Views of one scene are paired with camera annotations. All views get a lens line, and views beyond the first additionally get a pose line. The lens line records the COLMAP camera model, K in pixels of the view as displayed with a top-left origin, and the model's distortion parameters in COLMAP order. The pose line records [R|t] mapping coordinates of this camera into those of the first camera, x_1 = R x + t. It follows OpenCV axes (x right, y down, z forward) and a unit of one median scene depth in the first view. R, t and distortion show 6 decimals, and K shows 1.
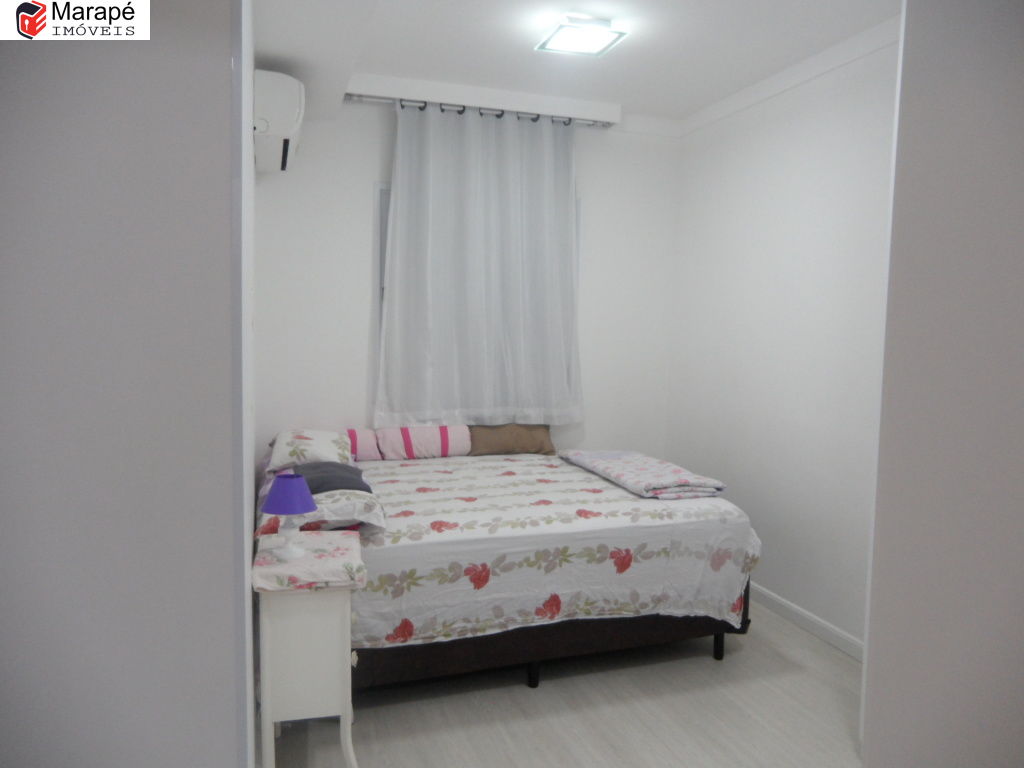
lens RADIAL K [[754.6, 0, 512.0], [0, 754.6, 384.0], [0, 0, 1]] dist [-0.028414, 0.048347]
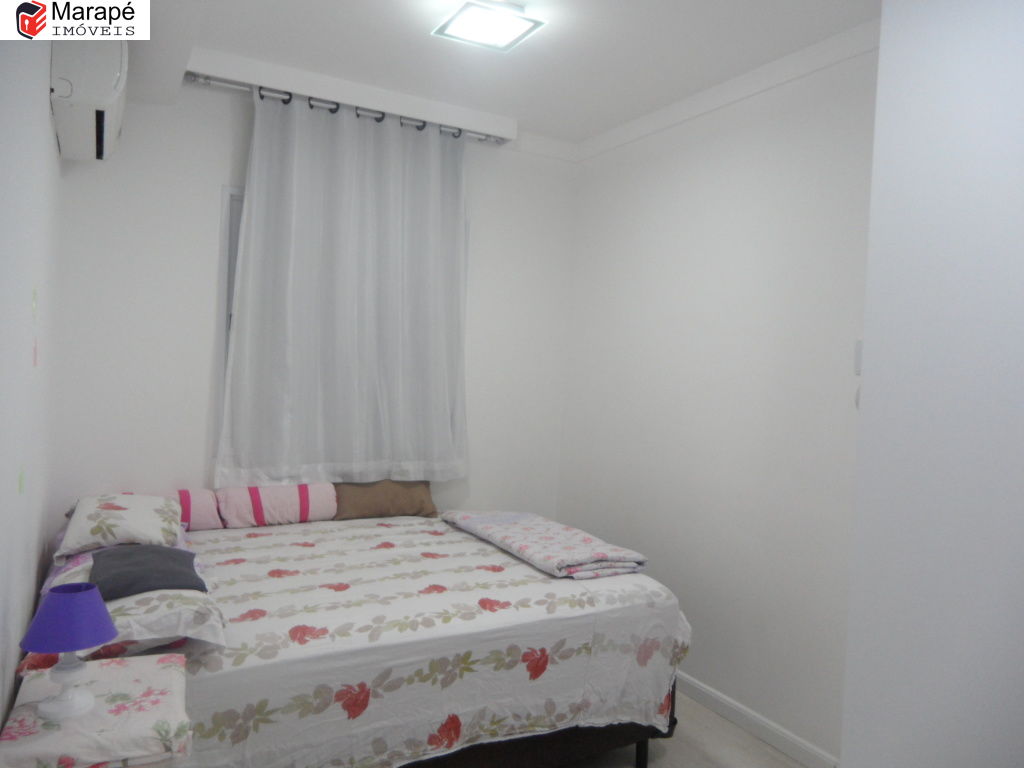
lens RADIAL K [[754.6, 0, 512.0], [0, 754.6, 384.0], [0, 0, 1]] dist [-0.028414, 0.048347]
pose [[0.981741, 0.018871, 0.189286, -0.032904], [-0.009549, 0.998702, -0.050041, -0.019350], [-0.189985, 0.047320, 0.980646, 0.195164]]
